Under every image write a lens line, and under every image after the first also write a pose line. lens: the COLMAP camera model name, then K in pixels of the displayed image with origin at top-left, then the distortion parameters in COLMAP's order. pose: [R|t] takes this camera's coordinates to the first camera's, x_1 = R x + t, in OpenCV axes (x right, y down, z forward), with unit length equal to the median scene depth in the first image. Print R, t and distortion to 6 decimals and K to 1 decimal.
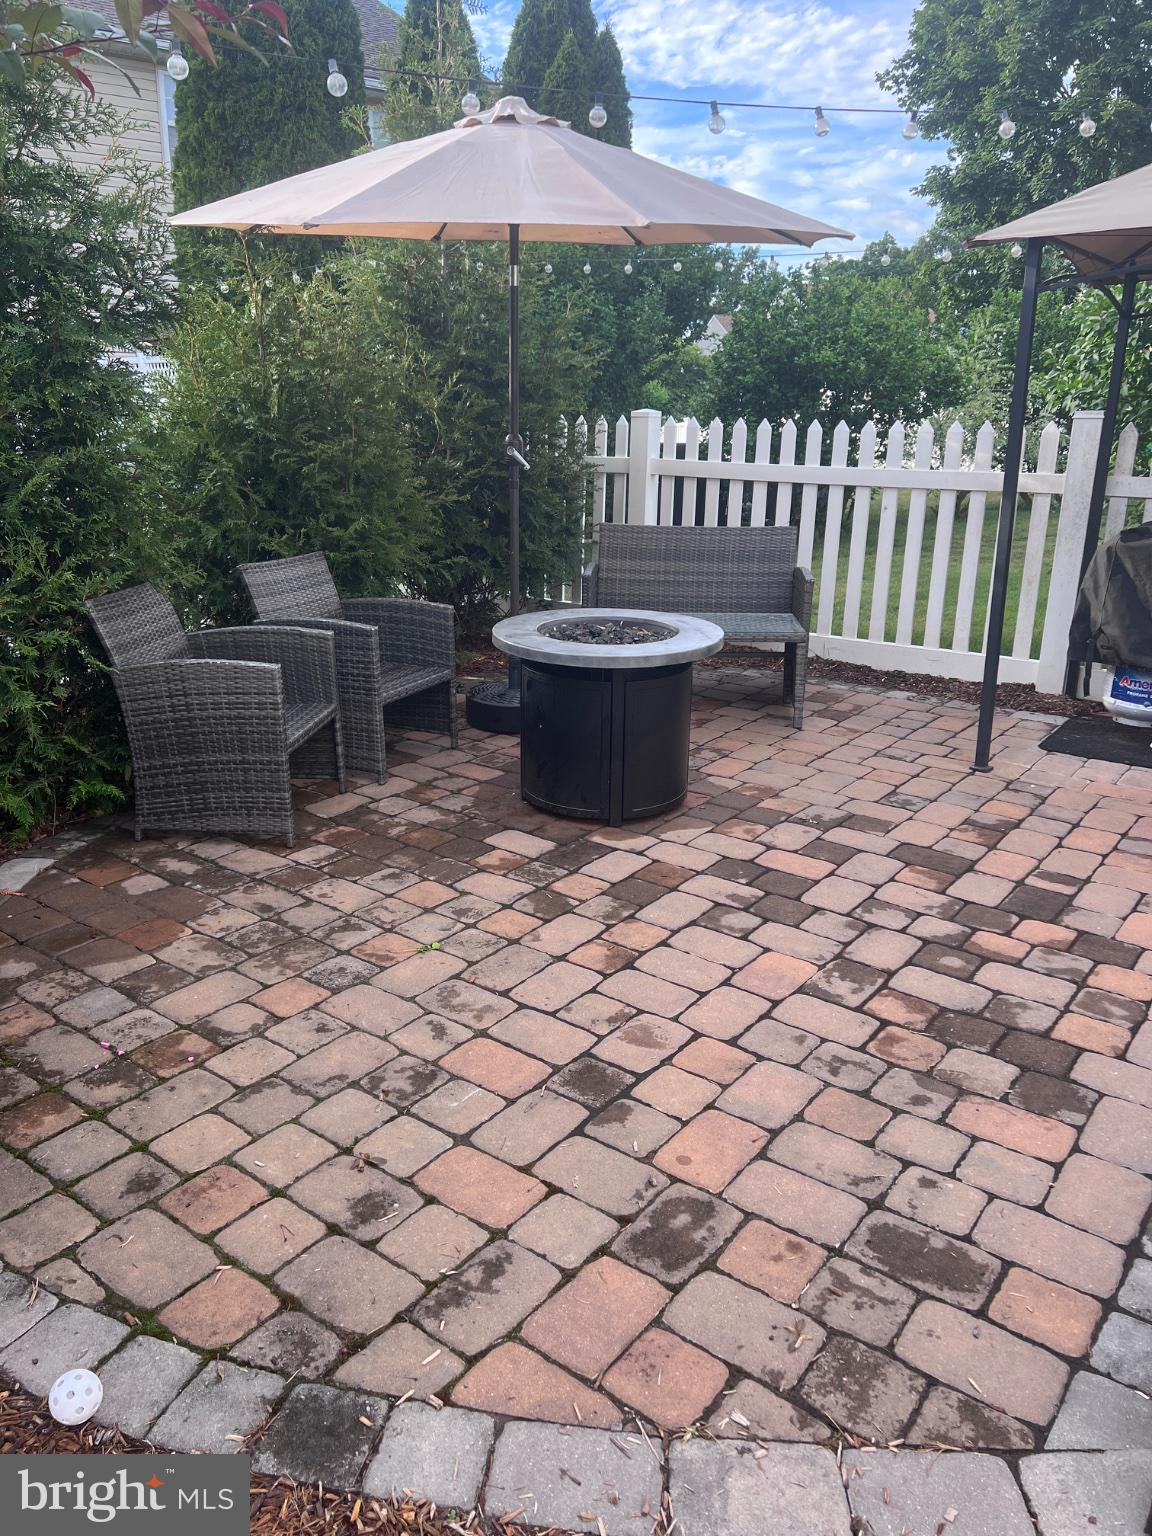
lens RADIAL K [[1152.8, 0, 576.0], [0, 1152.8, 768.0], [0, 0, 1]] dist [0.056361, -0.059198]
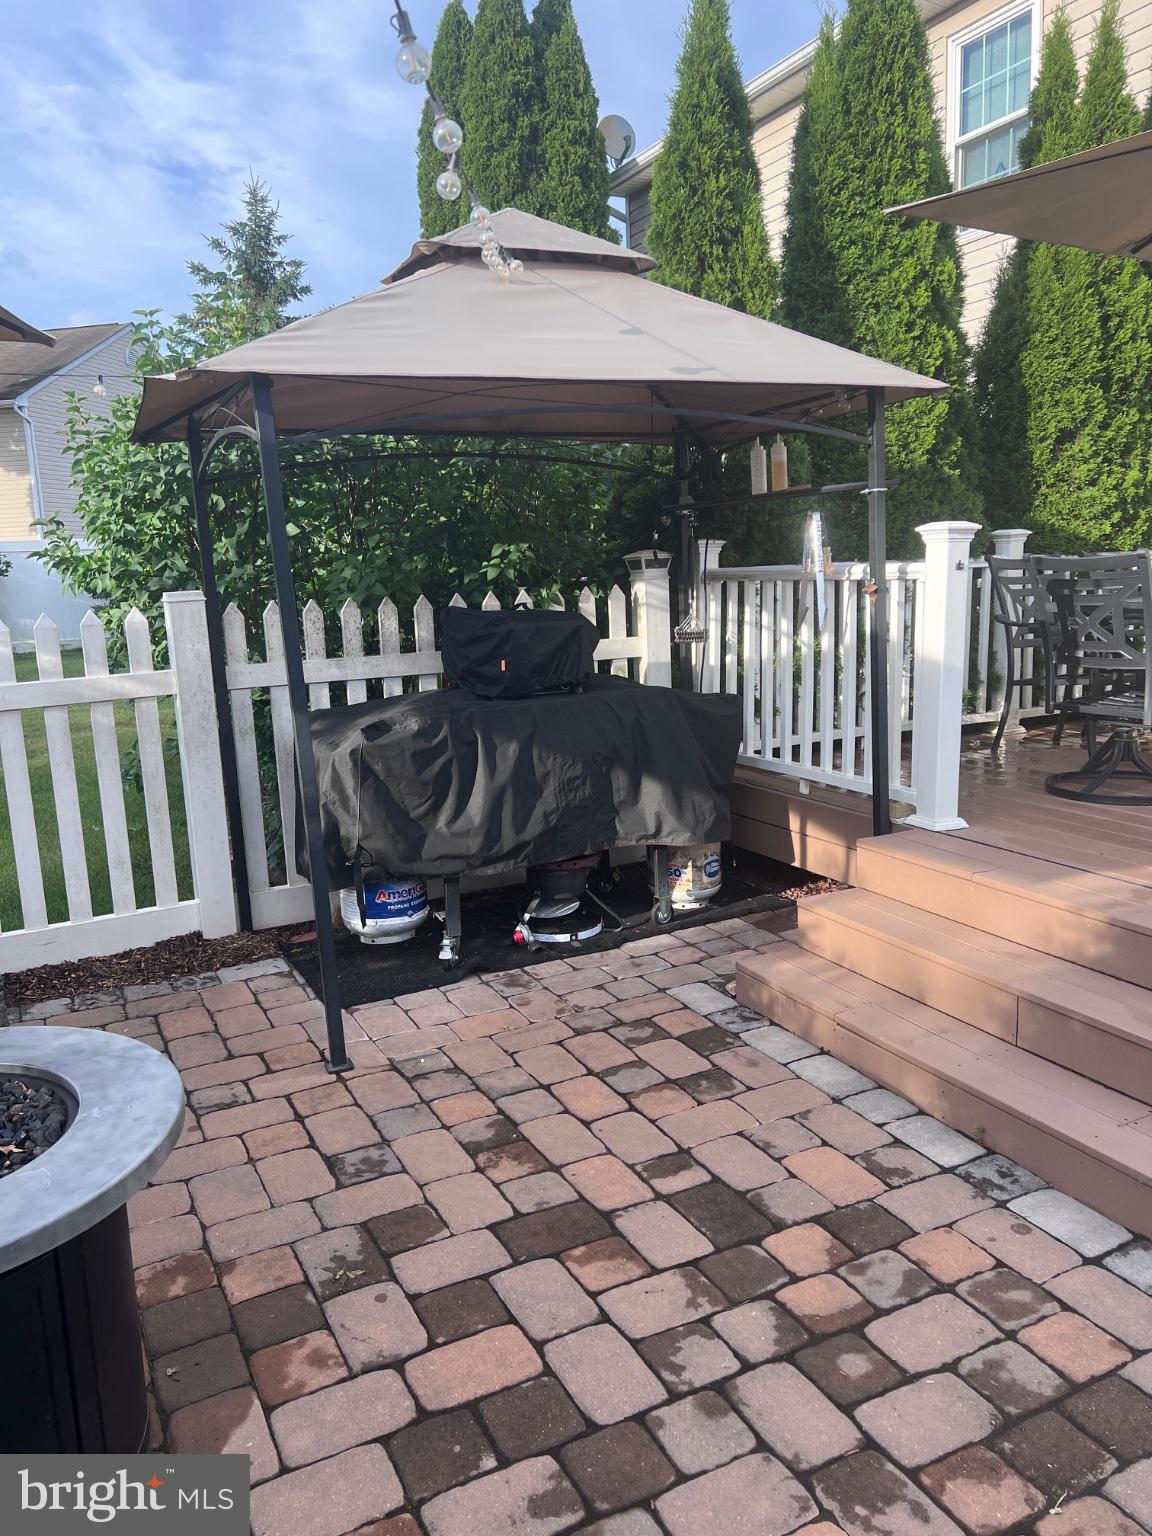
lens RADIAL K [[1152.8, 0, 576.0], [0, 1152.8, 768.0], [0, 0, 1]] dist [0.056361, -0.059198]
pose [[0.434592, -0.196516, 0.878926, -0.240619], [0.309808, 0.948967, 0.058989, -0.217980], [-0.845665, 0.246662, 0.473296, 0.592091]]
